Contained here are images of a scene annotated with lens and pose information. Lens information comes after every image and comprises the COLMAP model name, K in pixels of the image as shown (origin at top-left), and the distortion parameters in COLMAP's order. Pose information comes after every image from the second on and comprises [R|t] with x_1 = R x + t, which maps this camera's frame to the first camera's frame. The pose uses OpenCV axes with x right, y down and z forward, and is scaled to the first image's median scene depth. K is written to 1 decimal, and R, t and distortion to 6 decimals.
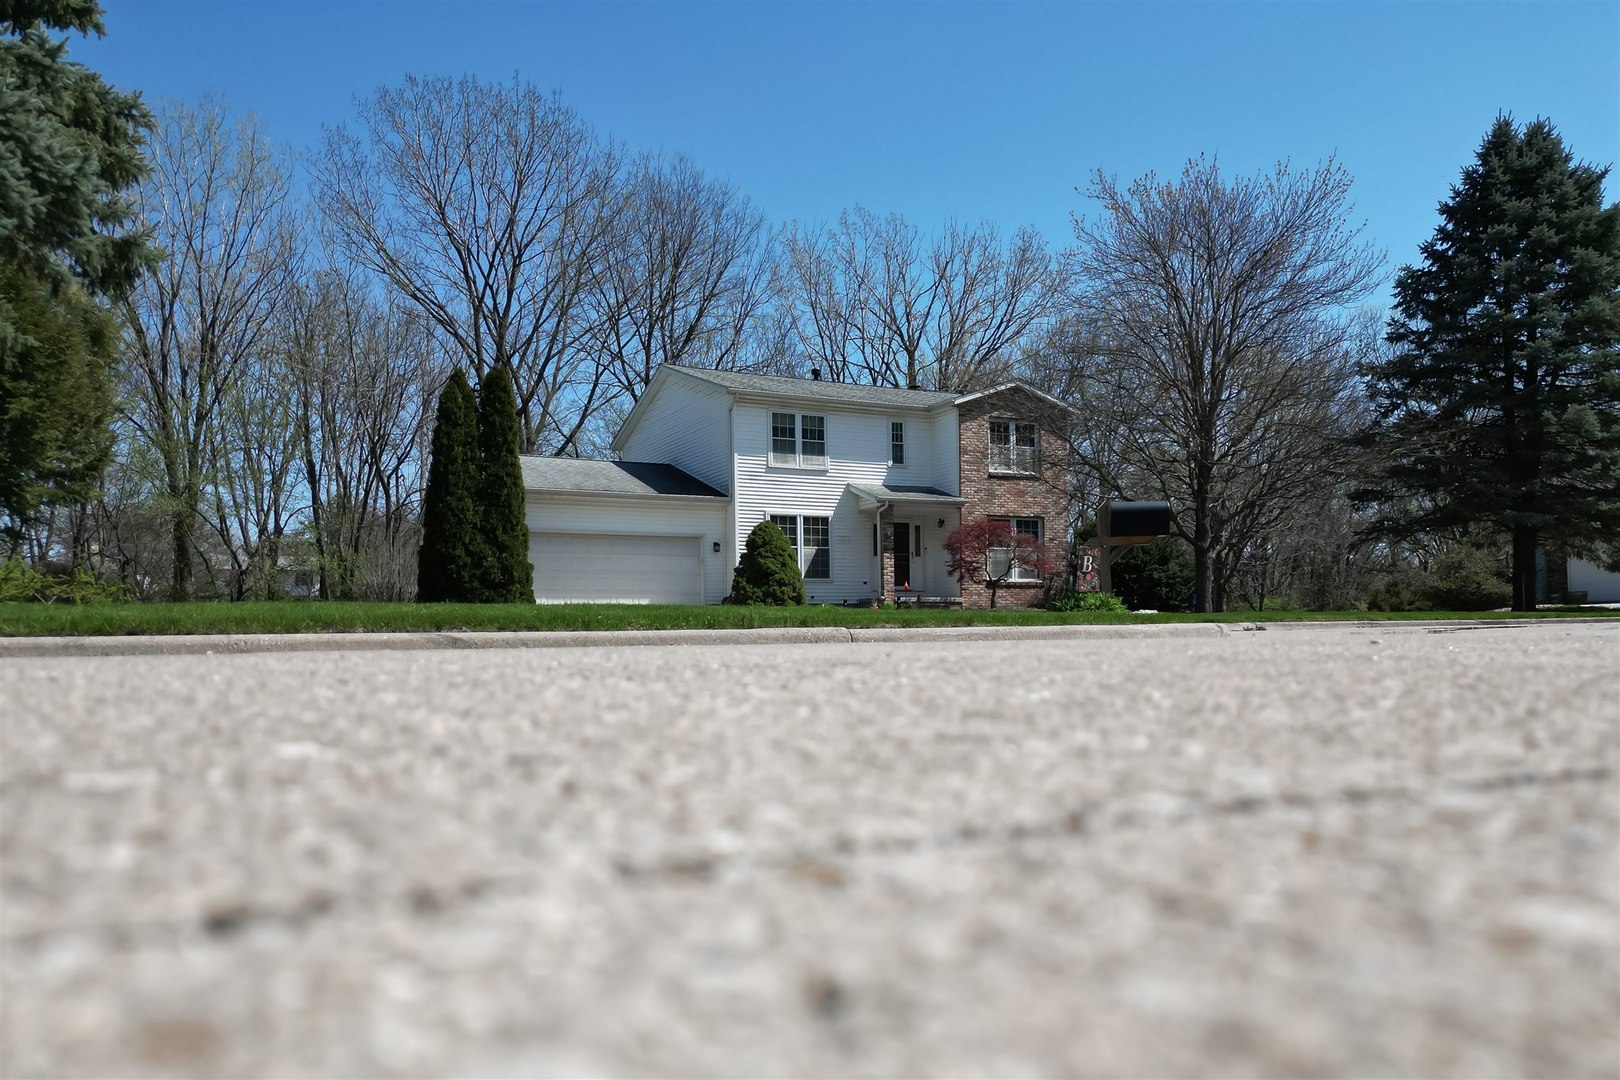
lens RADIAL K [[1146.8, 0, 811.1], [0, 1146.8, 626.1], [0, 0, 1]] dist [0.026427, -0.004605]
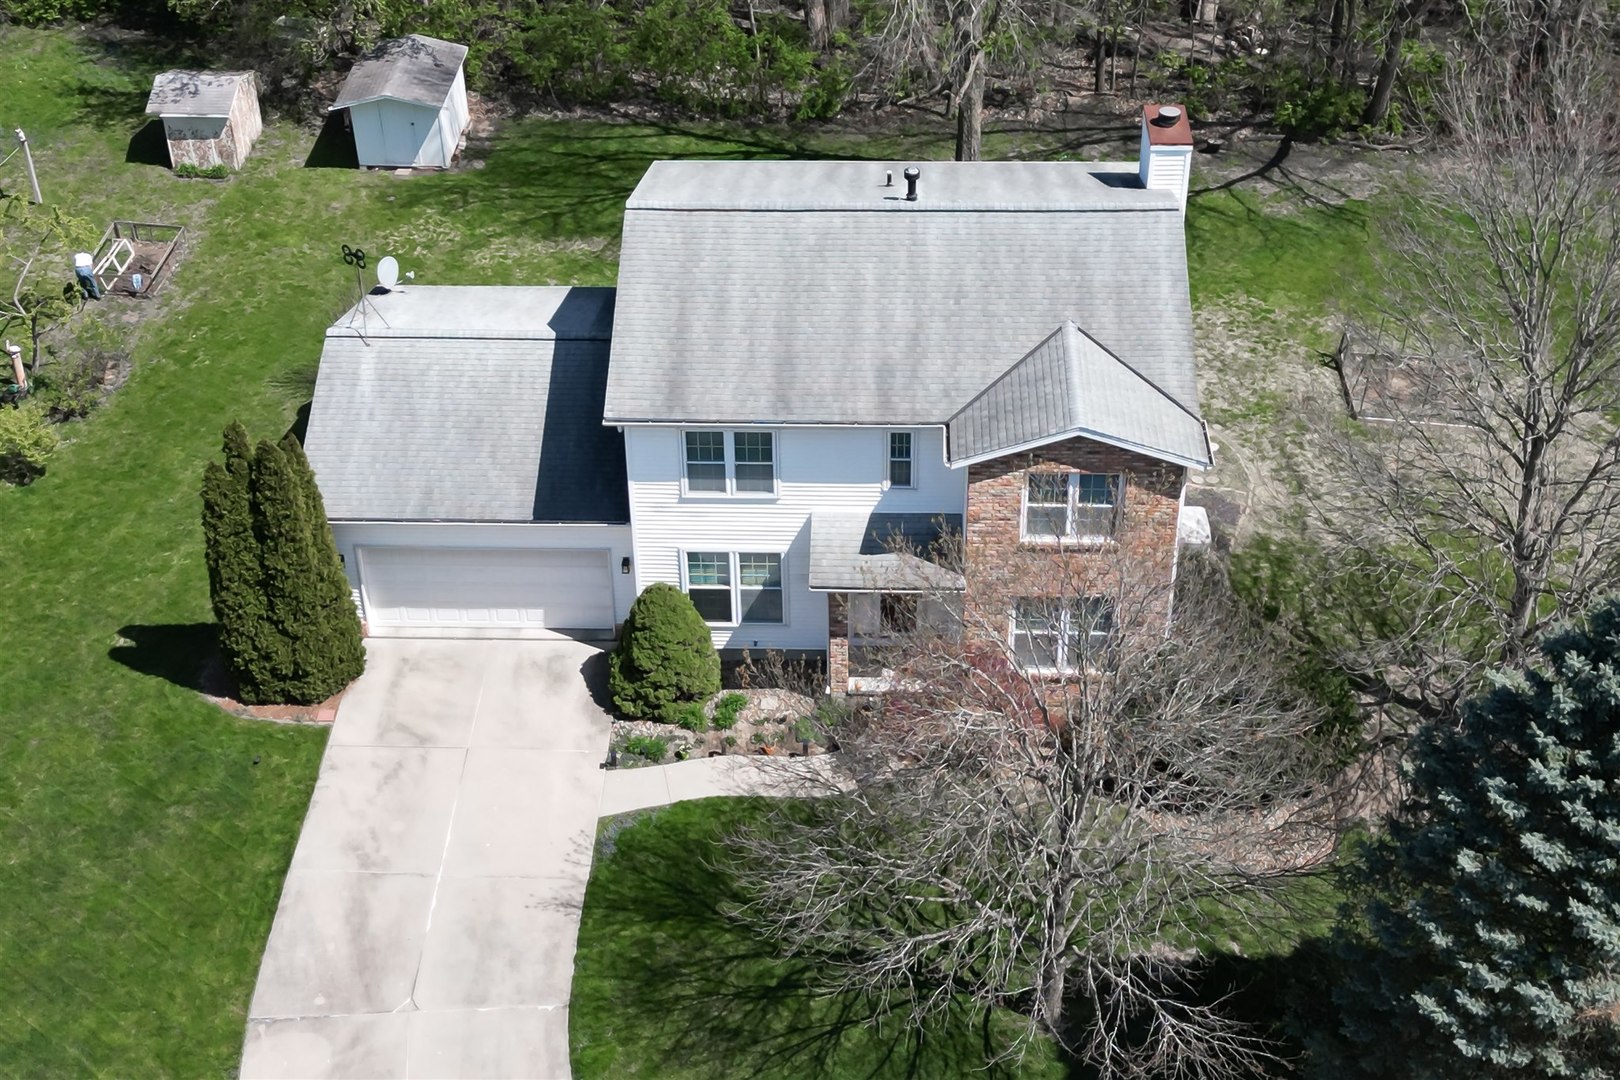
lens RADIAL K [[2263.2, 0, 807.4], [0, 2263.2, 541.5], [0, 0, 1]] dist [0.079950, -0.054642]
pose [[0.869159, 0.294810, -0.397052, 0.578599], [0.006472, 0.796033, 0.605219, -0.941579], [0.494490, -0.528601, 0.689971, 0.071360]]
